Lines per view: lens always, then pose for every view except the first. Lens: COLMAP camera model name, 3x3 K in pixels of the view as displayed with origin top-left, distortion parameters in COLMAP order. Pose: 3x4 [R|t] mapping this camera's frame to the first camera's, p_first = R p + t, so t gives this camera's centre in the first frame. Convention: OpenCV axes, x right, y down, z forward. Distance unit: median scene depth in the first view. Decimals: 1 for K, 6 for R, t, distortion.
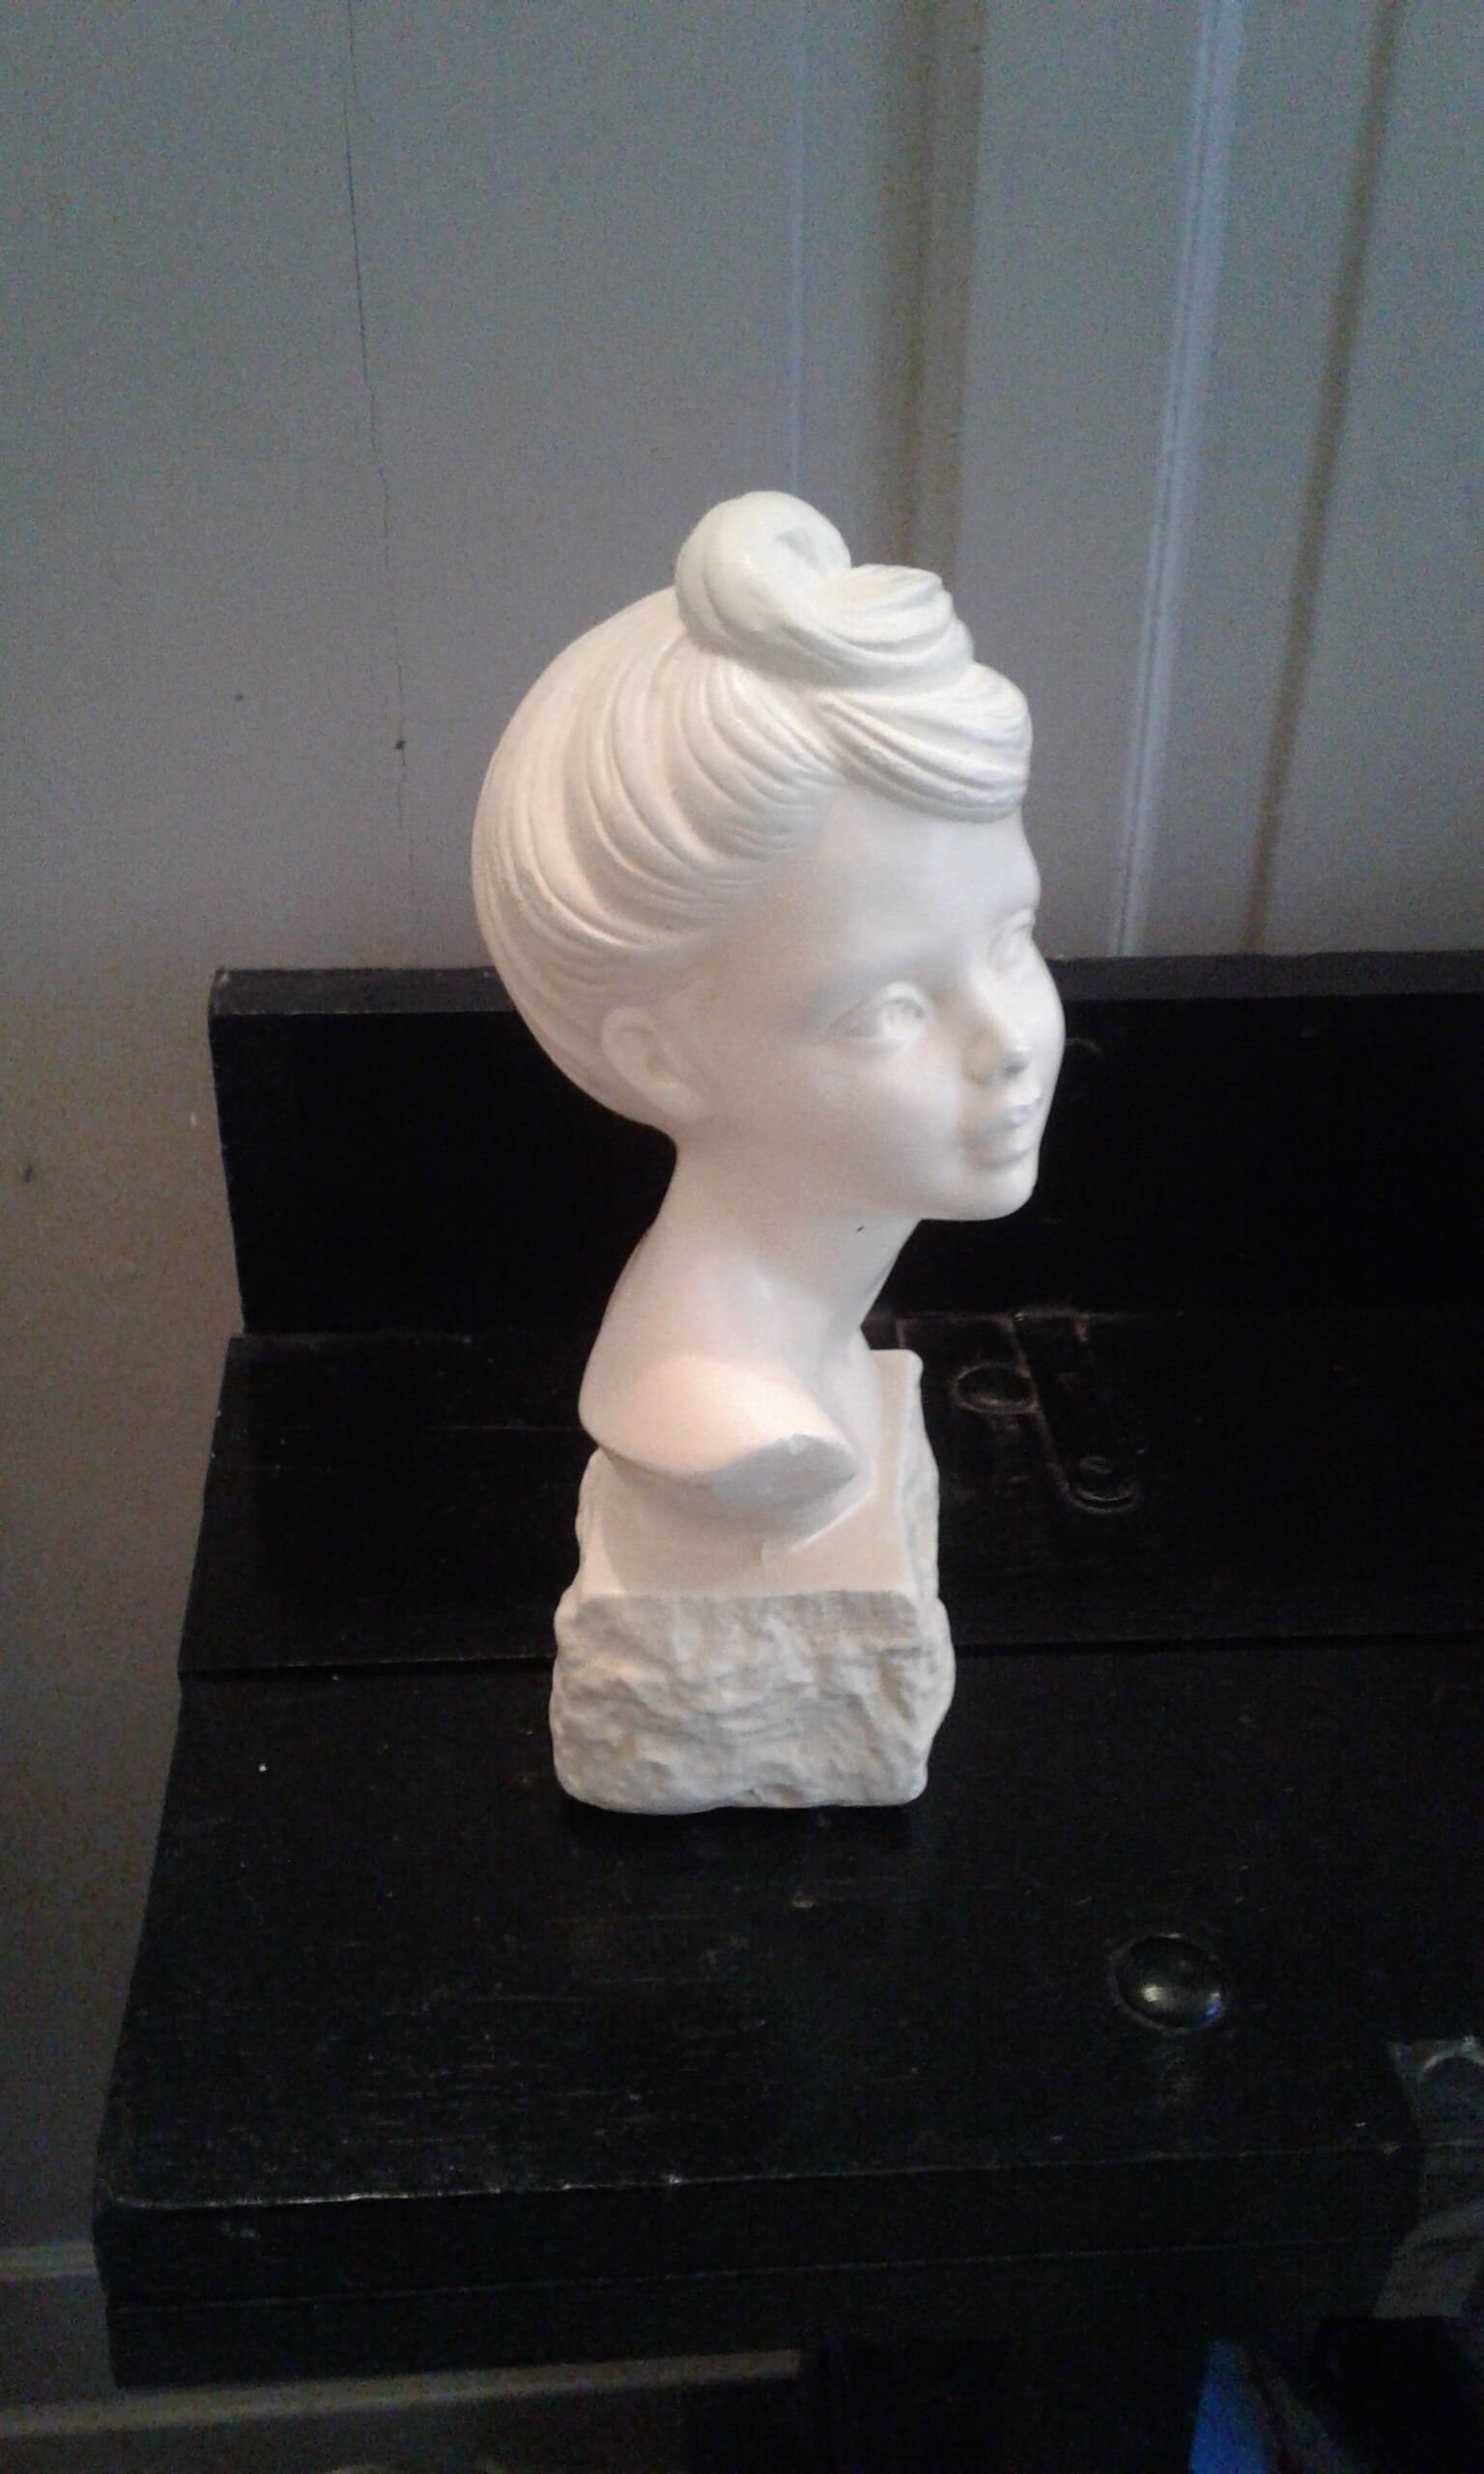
lens RADIAL K [[2346.8, 0, 670.0], [0, 2346.8, 1226.7], [0, 0, 1]] dist [0.156144, -0.371692]
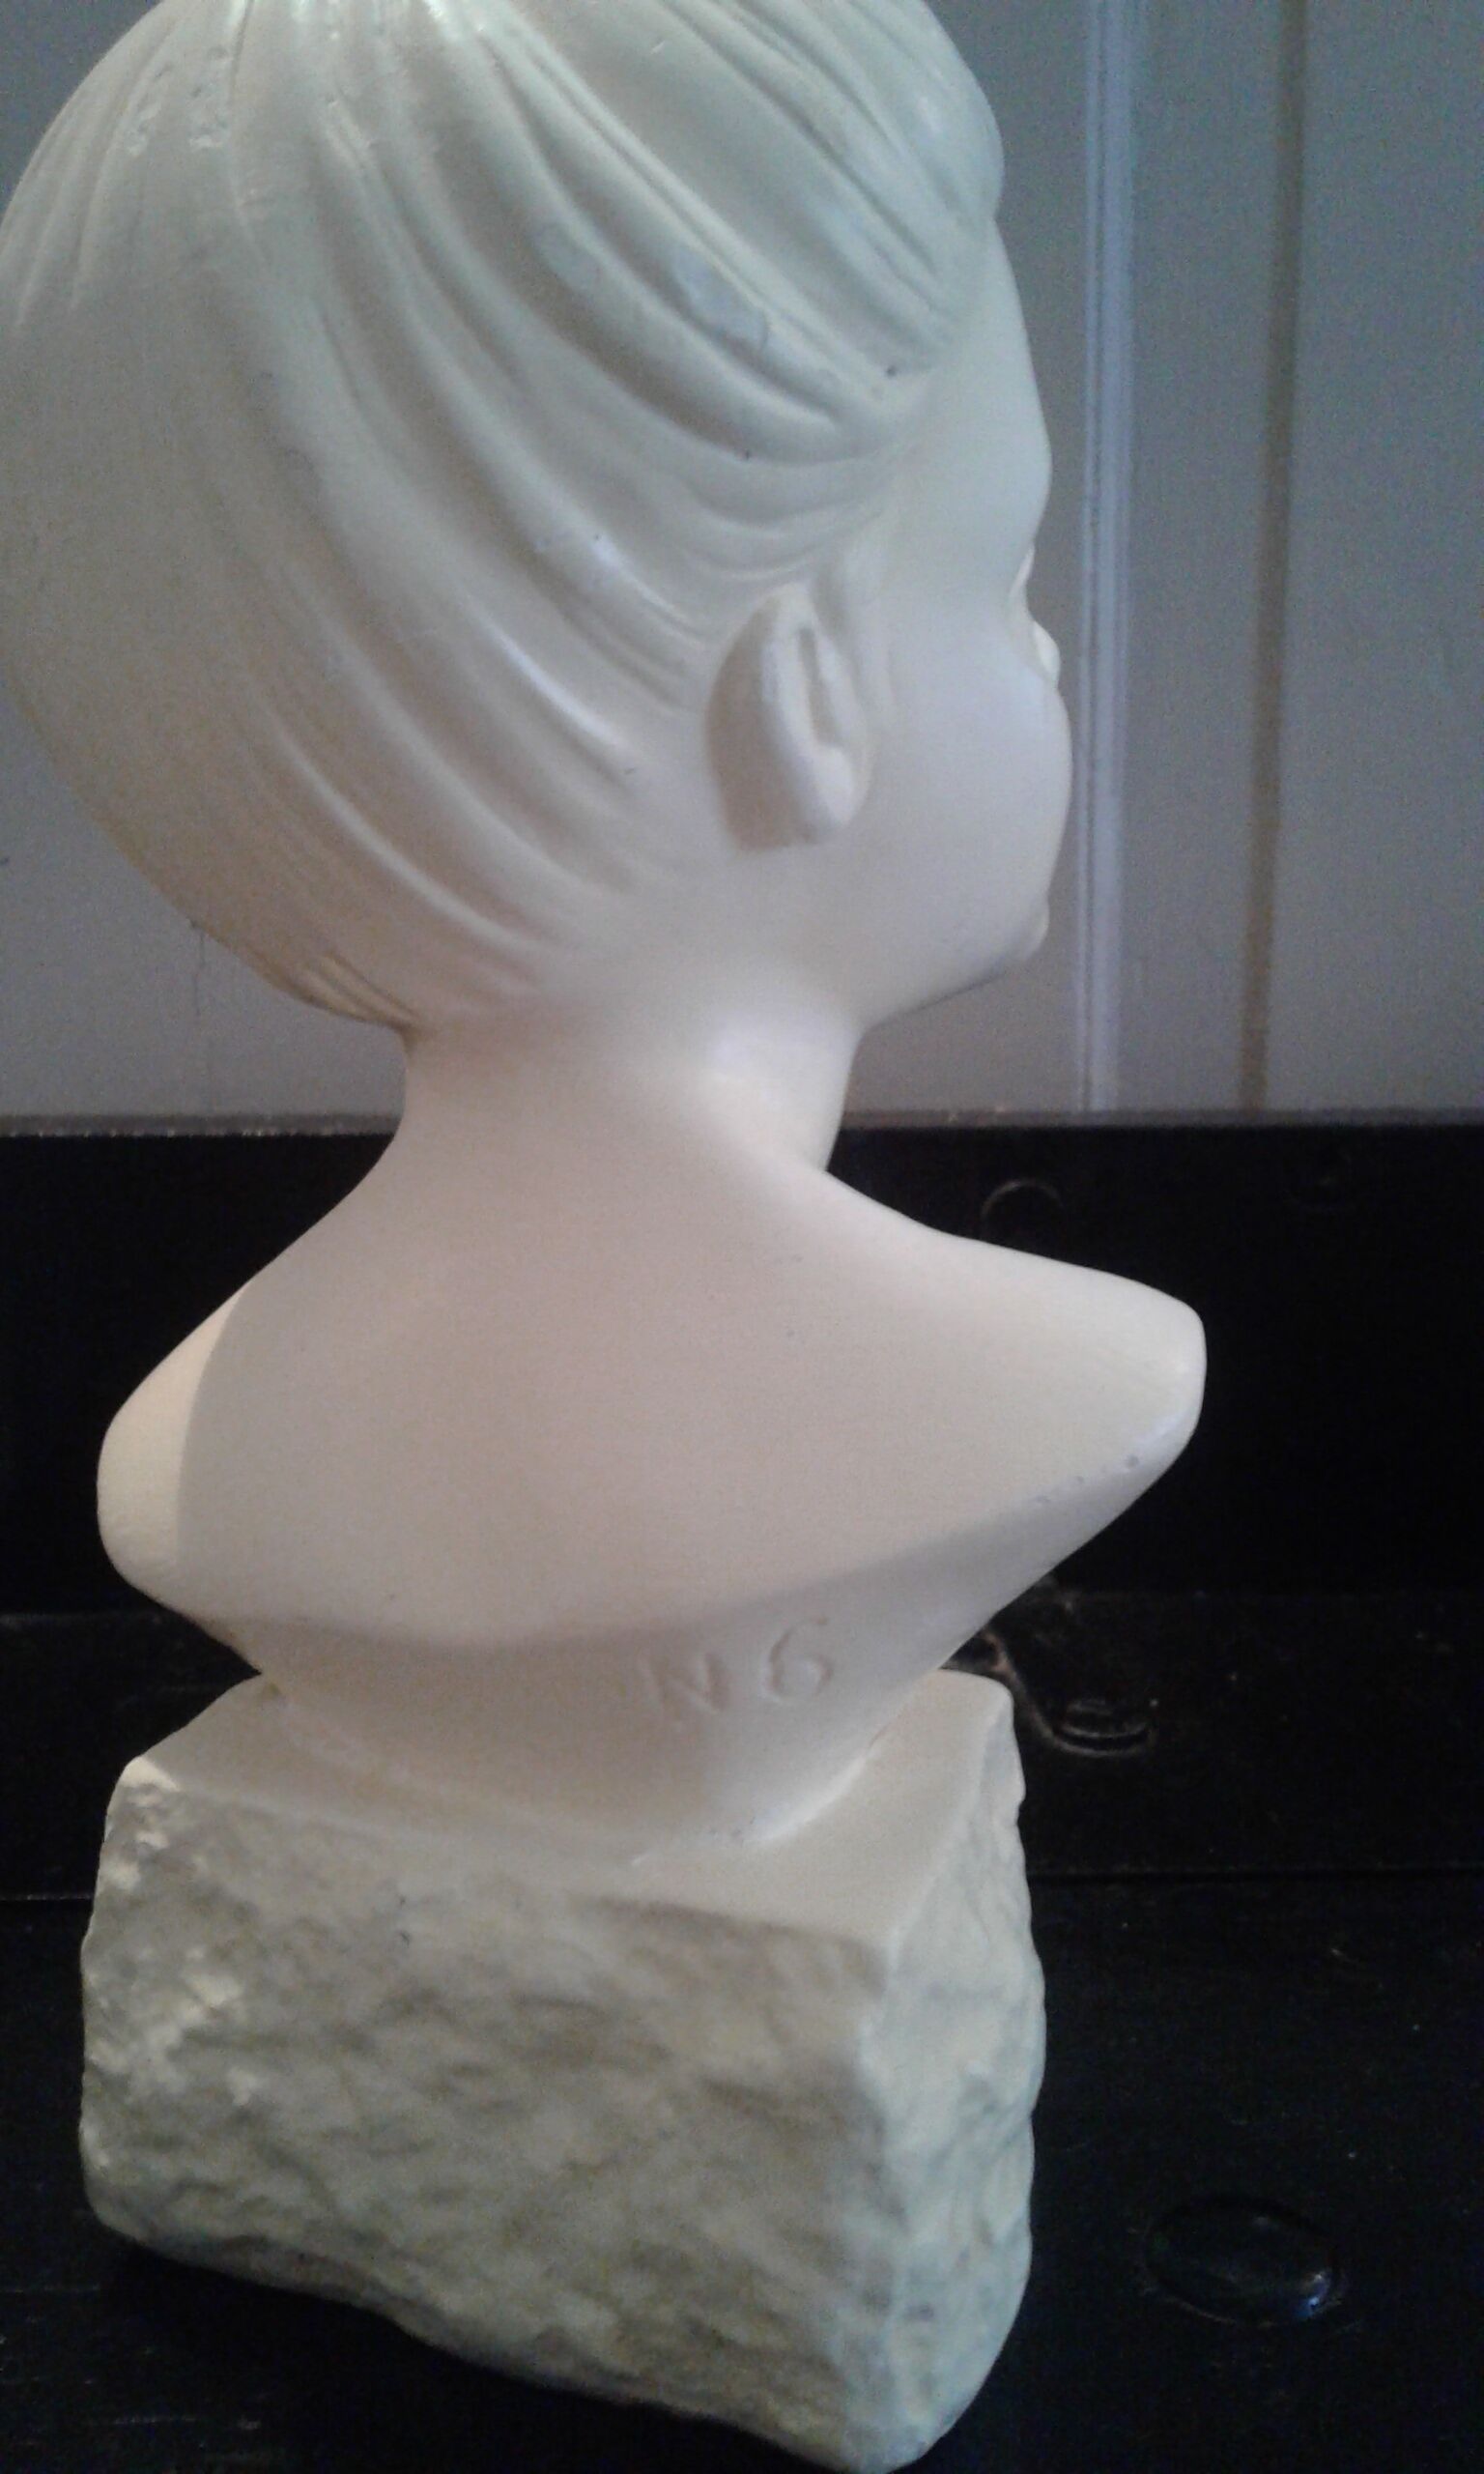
lens RADIAL K [[2329.2, 0, 670.1], [0, 2329.2, 1232.1], [0, 0, 1]] dist [0.117486, -0.229251]
pose [[0.999937, -0.006186, -0.009407, 0.062893], [0.002110, 0.923722, -0.383058, 0.236928], [0.011059, 0.383014, 0.923676, 0.300257]]
